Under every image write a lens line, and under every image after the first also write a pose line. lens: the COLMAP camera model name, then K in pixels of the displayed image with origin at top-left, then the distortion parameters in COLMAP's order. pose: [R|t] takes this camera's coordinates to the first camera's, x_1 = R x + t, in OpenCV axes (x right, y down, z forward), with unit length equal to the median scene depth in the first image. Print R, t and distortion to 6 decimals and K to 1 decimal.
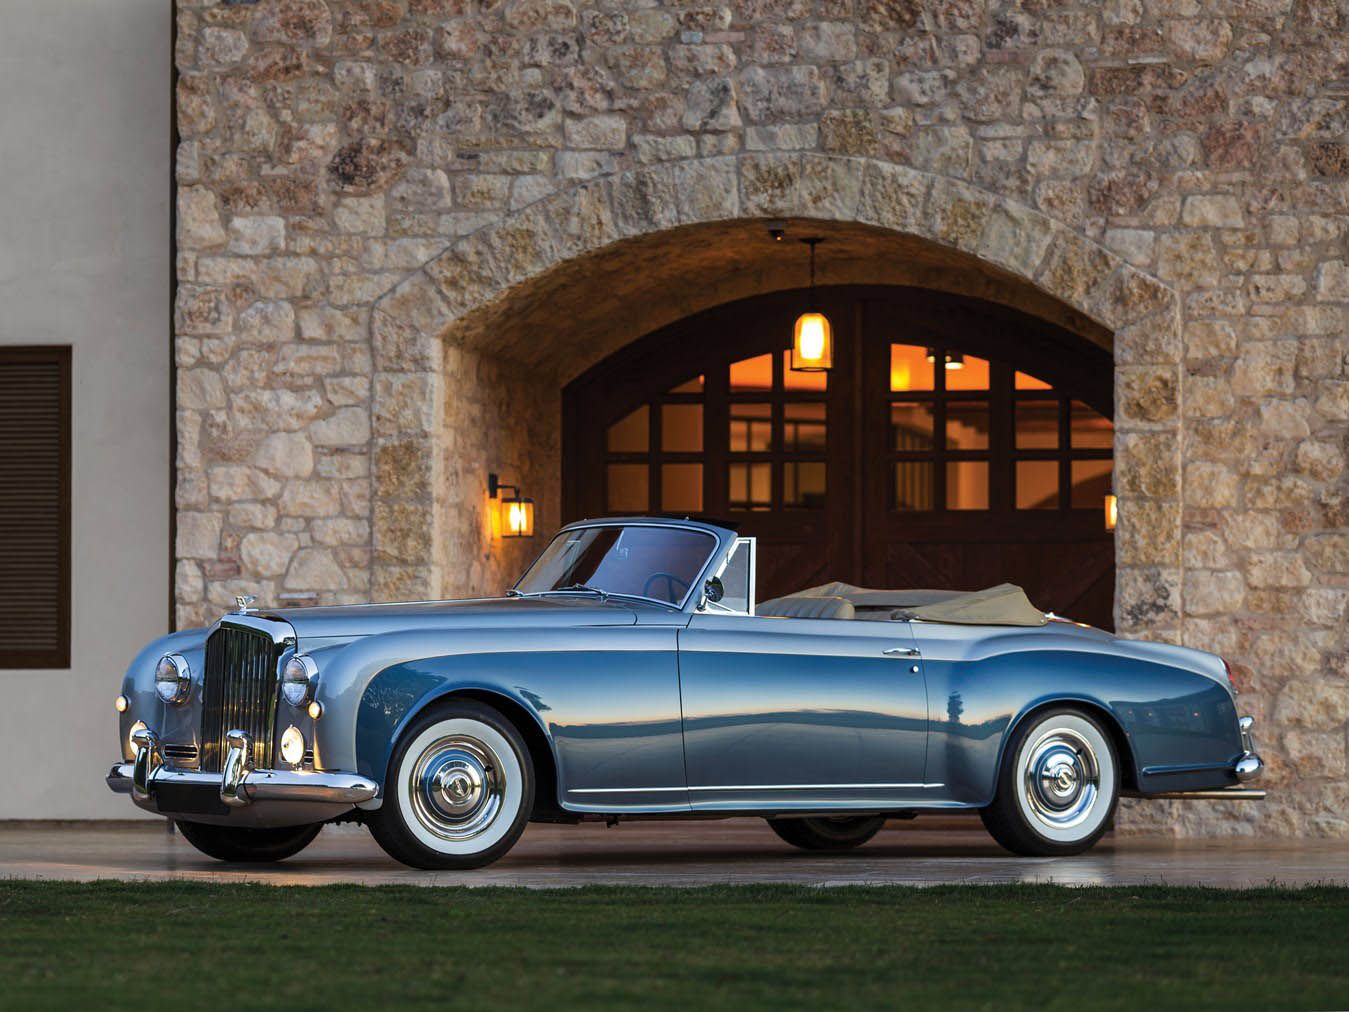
lens RADIAL K [[5994.6, 0, 673.8], [0, 5994.6, 489.0], [0, 0, 1]] dist [0.130743, 0.040103]
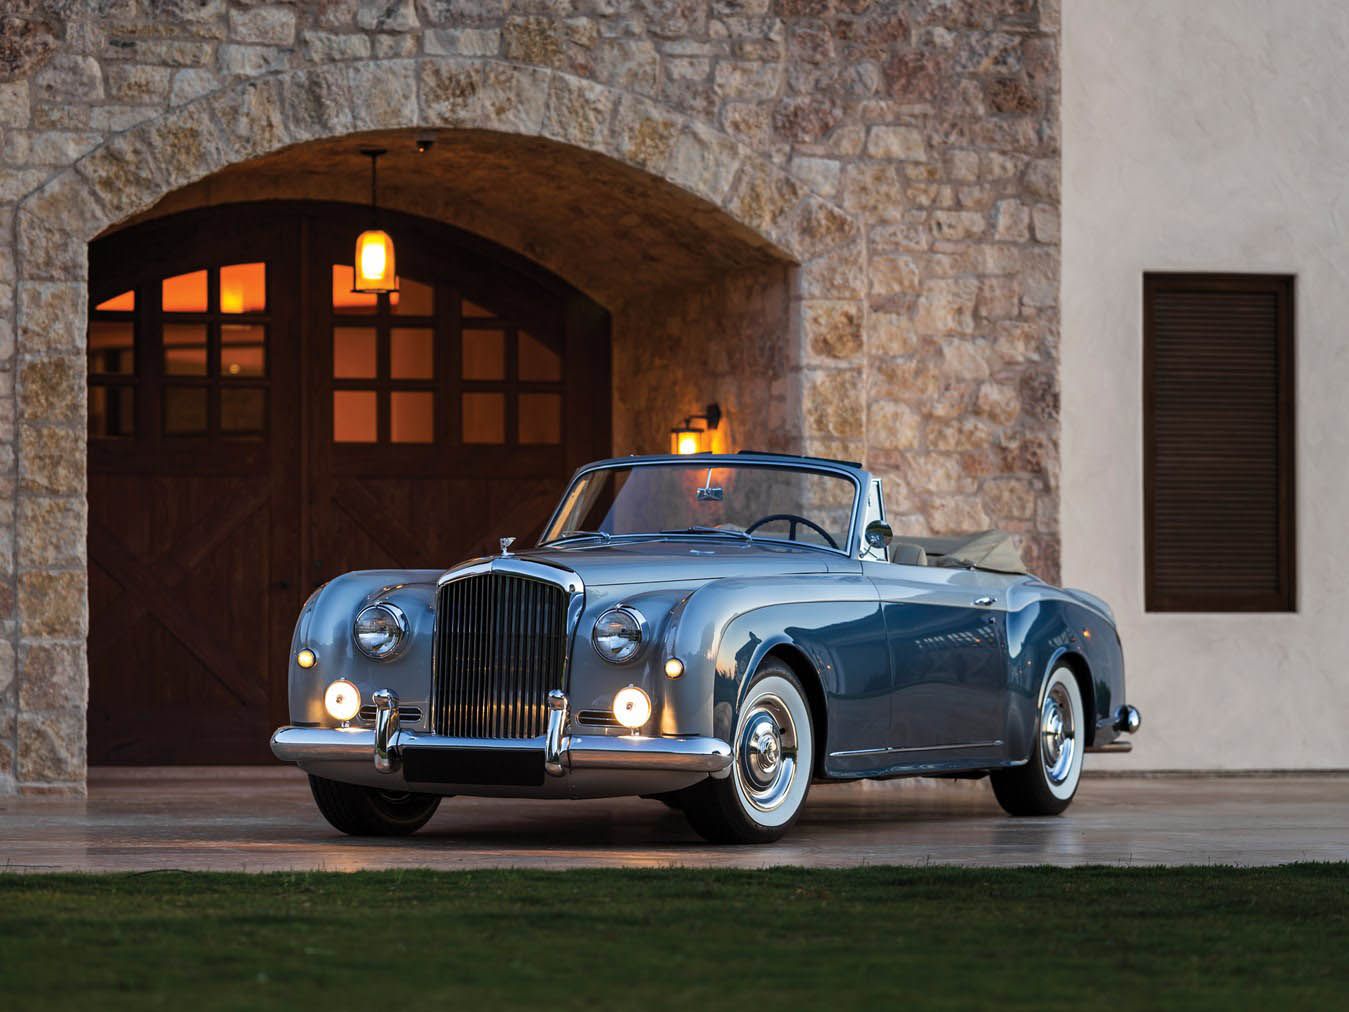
lens RADIAL K [[5994.6, 0, 673.8], [0, 5994.6, 489.0], [0, 0, 1]] dist [0.130743, 0.040103]
pose [[0.861235, 0.014633, 0.507996, -0.428270], [-0.020205, 0.999781, 0.005456, 0.004937], [-0.507805, -0.014963, 0.861342, 0.182202]]
